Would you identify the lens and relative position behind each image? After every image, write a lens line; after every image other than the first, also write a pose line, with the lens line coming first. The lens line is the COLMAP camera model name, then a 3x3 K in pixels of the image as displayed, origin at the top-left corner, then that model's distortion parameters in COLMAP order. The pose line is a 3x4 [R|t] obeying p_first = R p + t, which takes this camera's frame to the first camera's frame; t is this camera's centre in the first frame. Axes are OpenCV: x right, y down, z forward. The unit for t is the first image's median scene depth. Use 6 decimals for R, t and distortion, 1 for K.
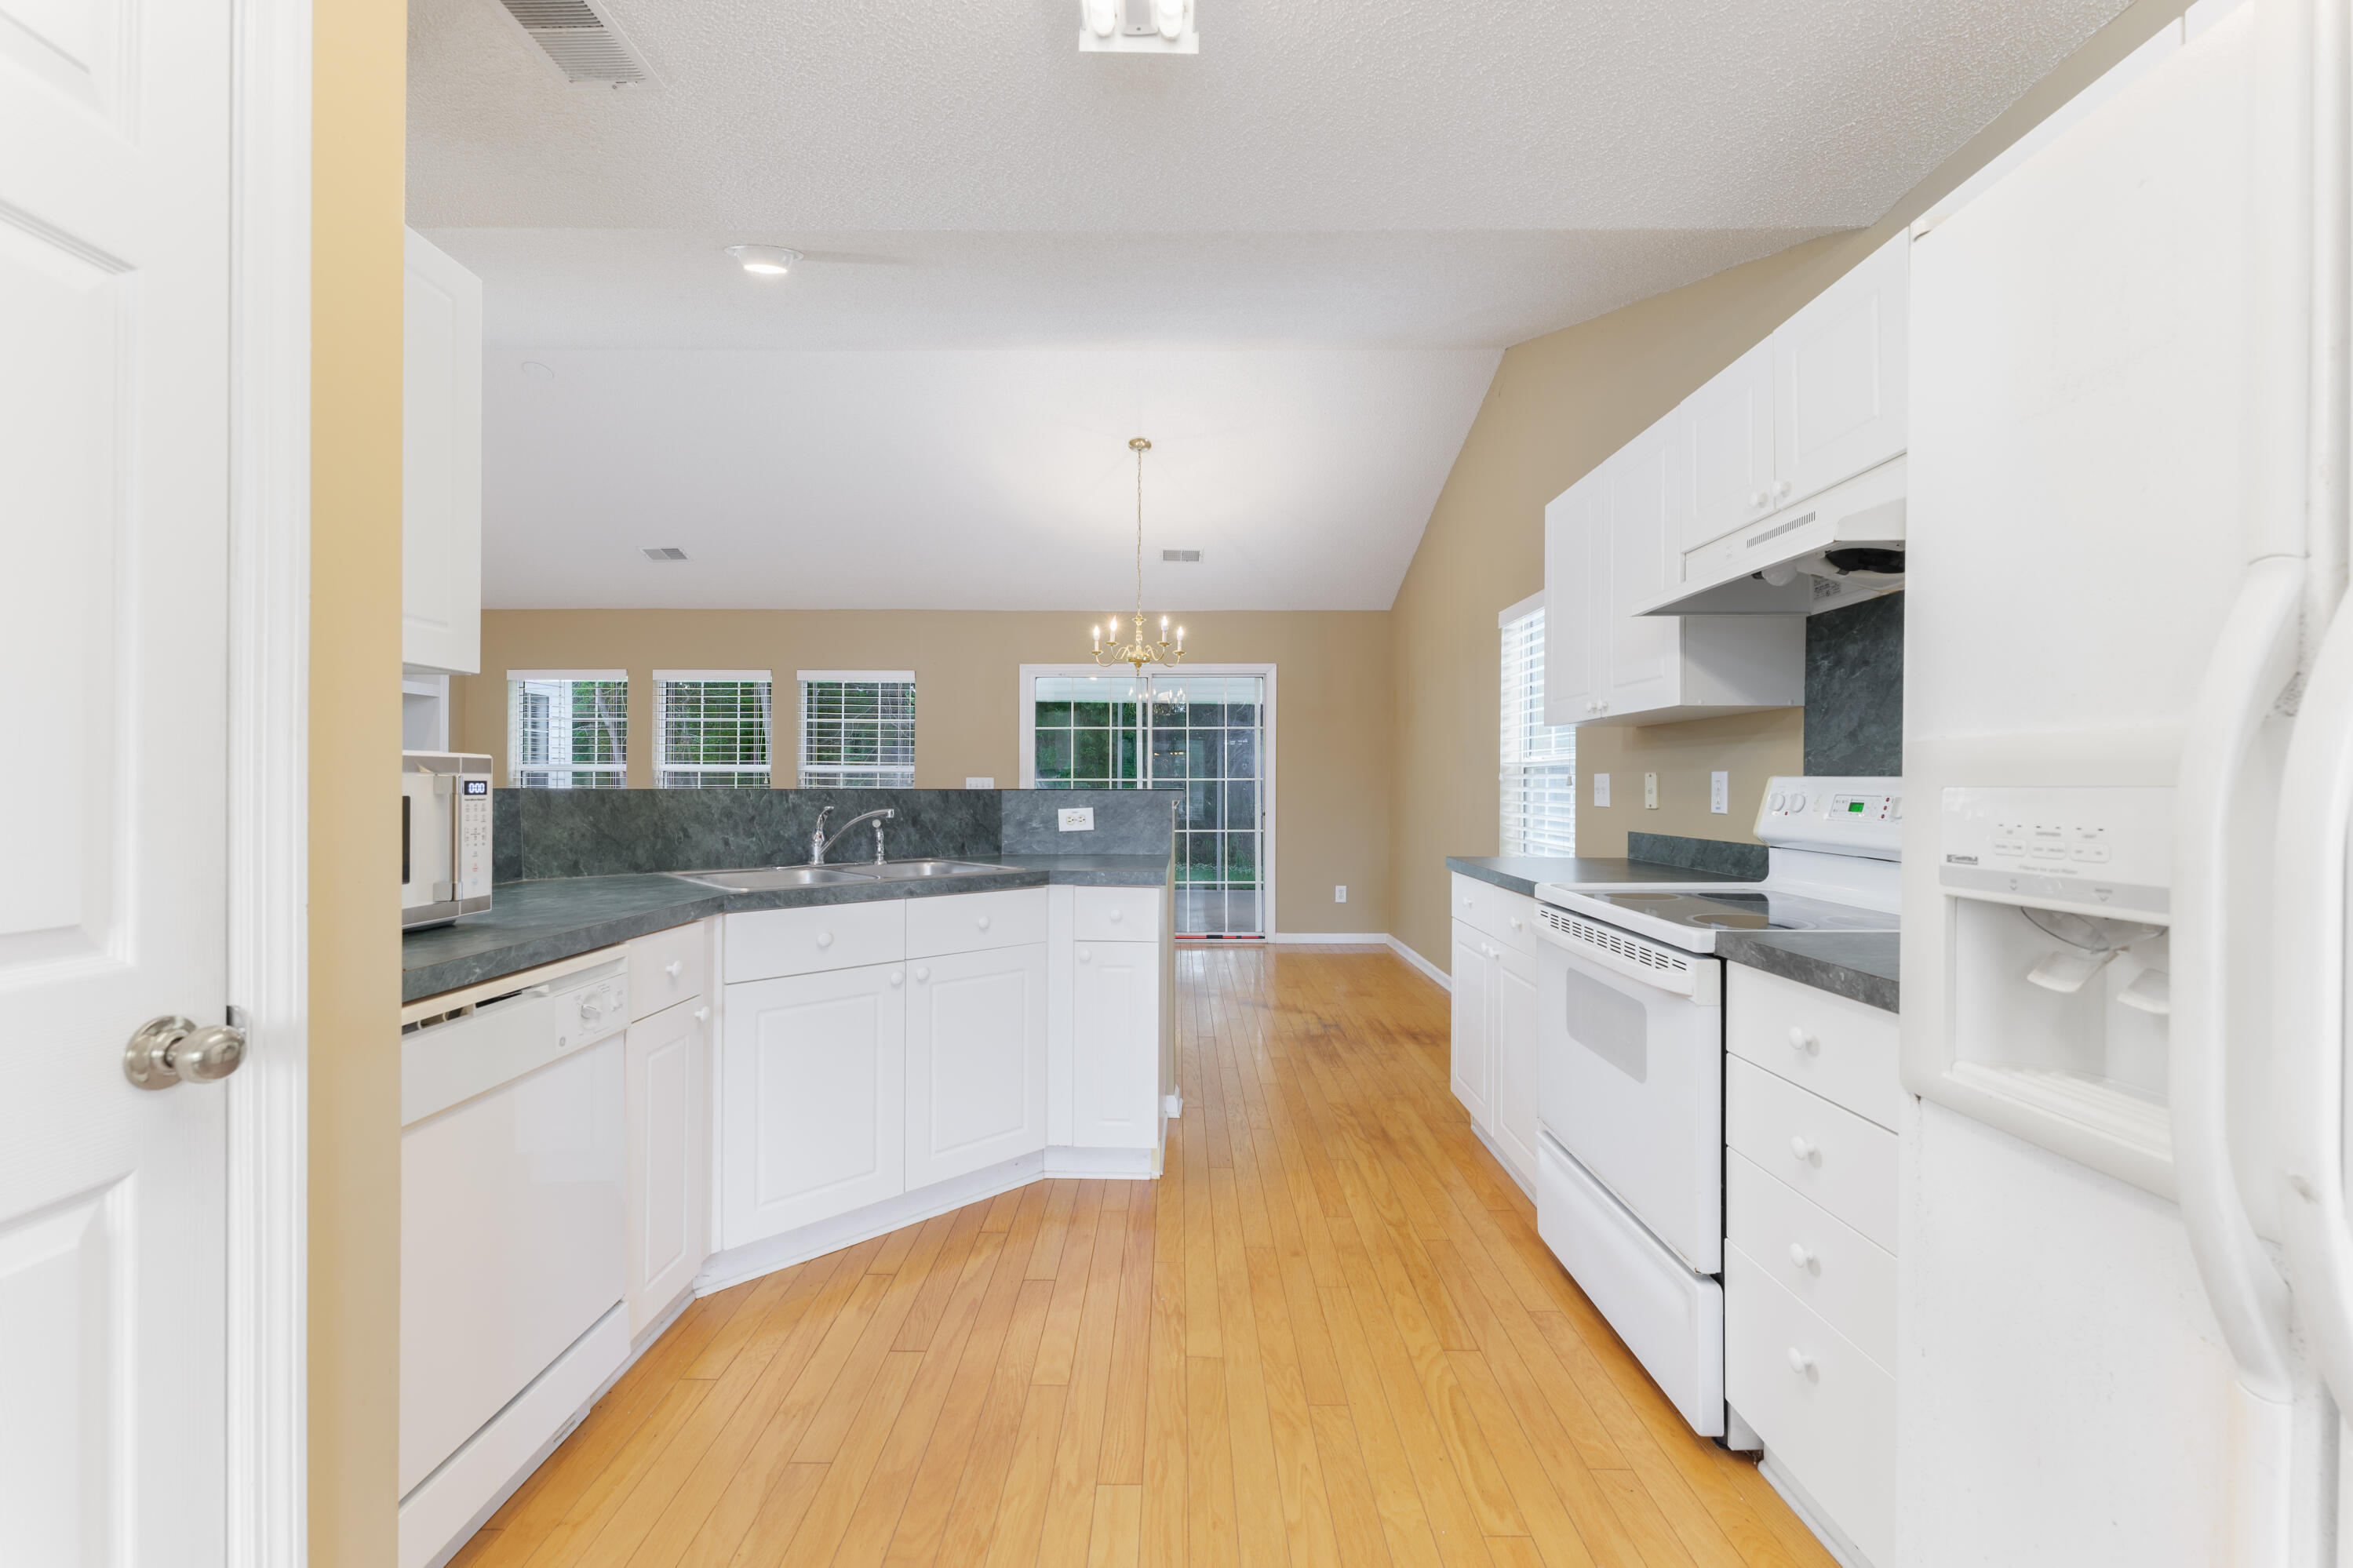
lens RADIAL K [[967.6, 0, 1176.5], [0, 967.6, 784.0], [0, 0, 1]] dist [0.000636, 0.000116]
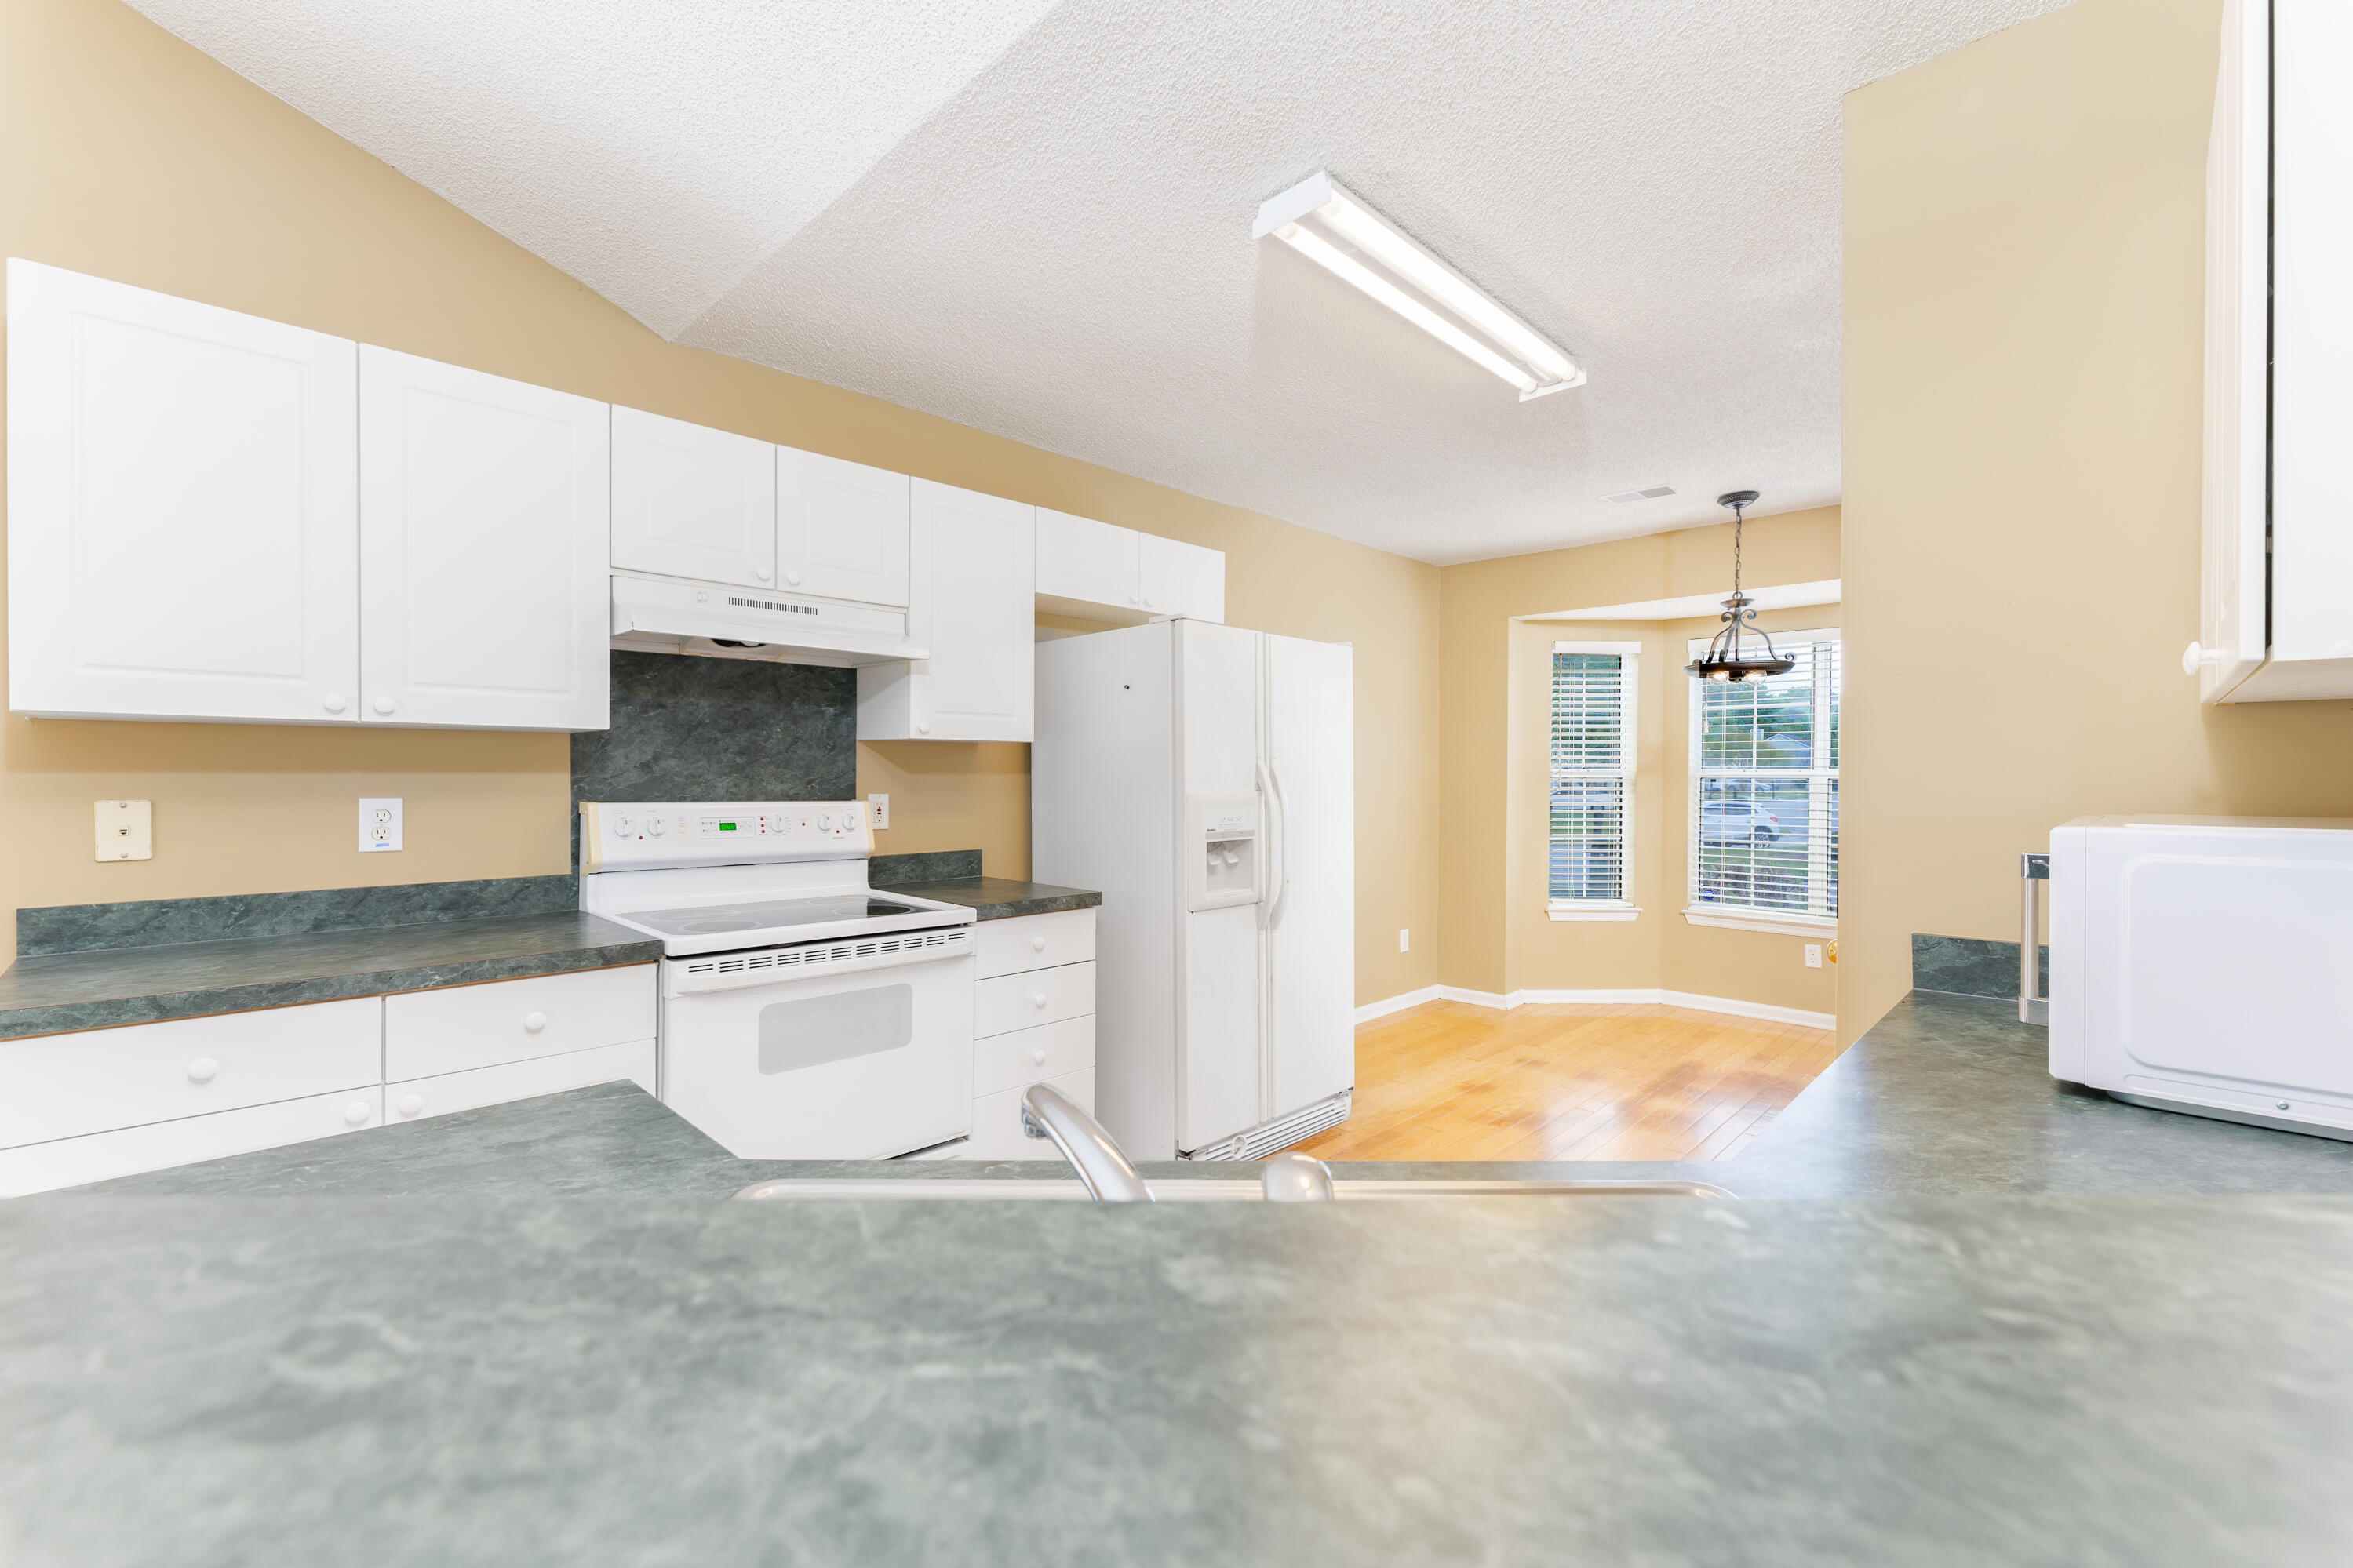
lens RADIAL K [[967.6, 0, 1176.5], [0, 967.6, 784.0], [0, 0, 1]] dist [0.000636, 0.000116]
pose [[-0.708086, -0.013288, 0.706001, -0.519656], [-0.005614, 0.999897, 0.013188, -0.044385], [-0.706104, 0.005375, -0.708088, 1.266946]]
